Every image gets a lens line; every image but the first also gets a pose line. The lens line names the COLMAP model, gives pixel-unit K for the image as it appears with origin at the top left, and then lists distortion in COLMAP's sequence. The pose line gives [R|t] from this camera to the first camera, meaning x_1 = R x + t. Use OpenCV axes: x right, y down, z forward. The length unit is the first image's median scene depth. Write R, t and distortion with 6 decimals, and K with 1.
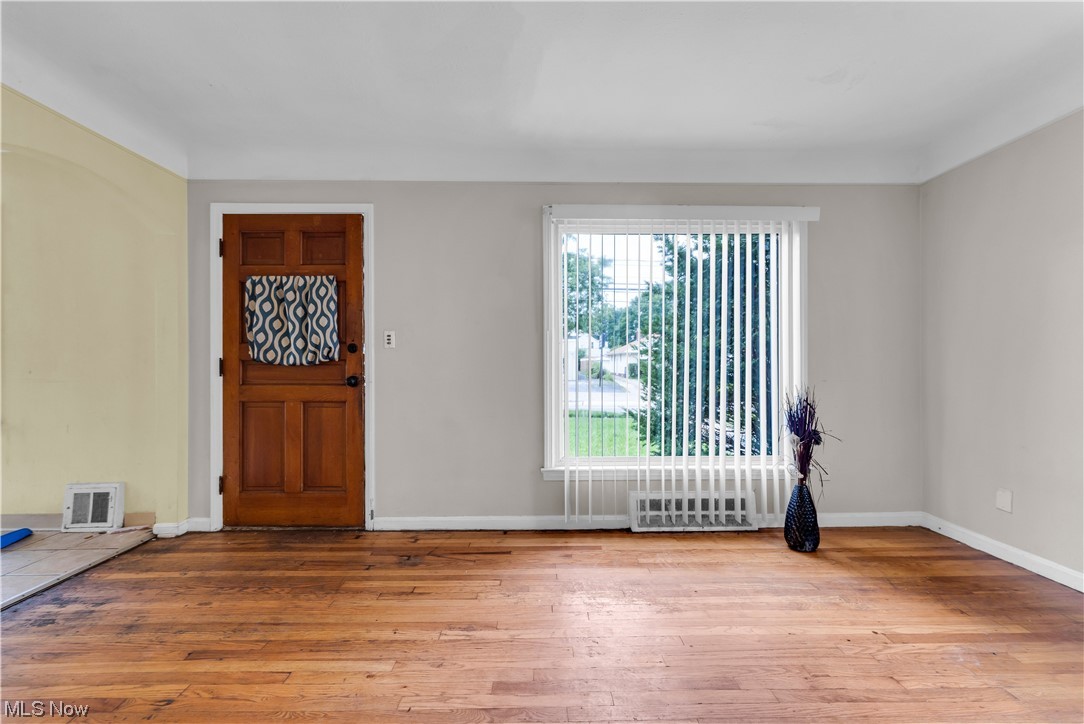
lens RADIAL K [[437.2, 0, 539.6], [0, 437.2, 365.3], [0, 0, 1]] dist [0.001429, -0.000018]
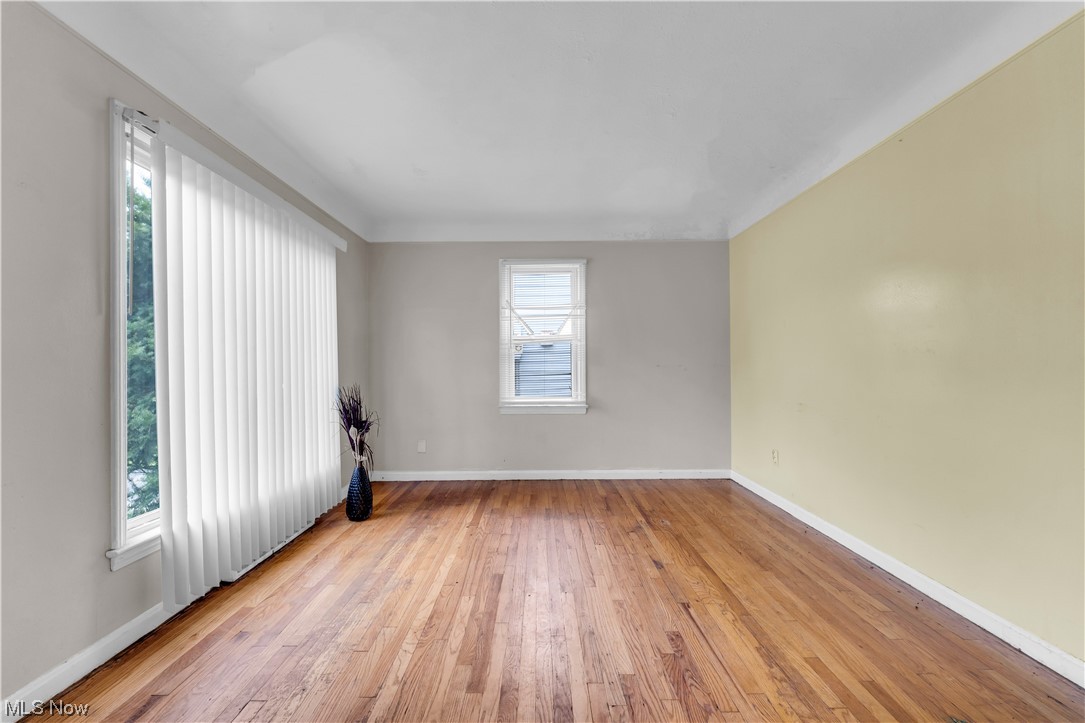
lens RADIAL K [[437.6, 0, 542.5], [0, 437.6, 365.4], [0, 0, 1]] dist [0.001429, -0.000018]
pose [[0.013713, 0.002851, 0.999902, -0.659696], [0.011091, 0.999934, -0.003003, -0.002054], [-0.999844, 0.011131, 0.013681, 0.491900]]
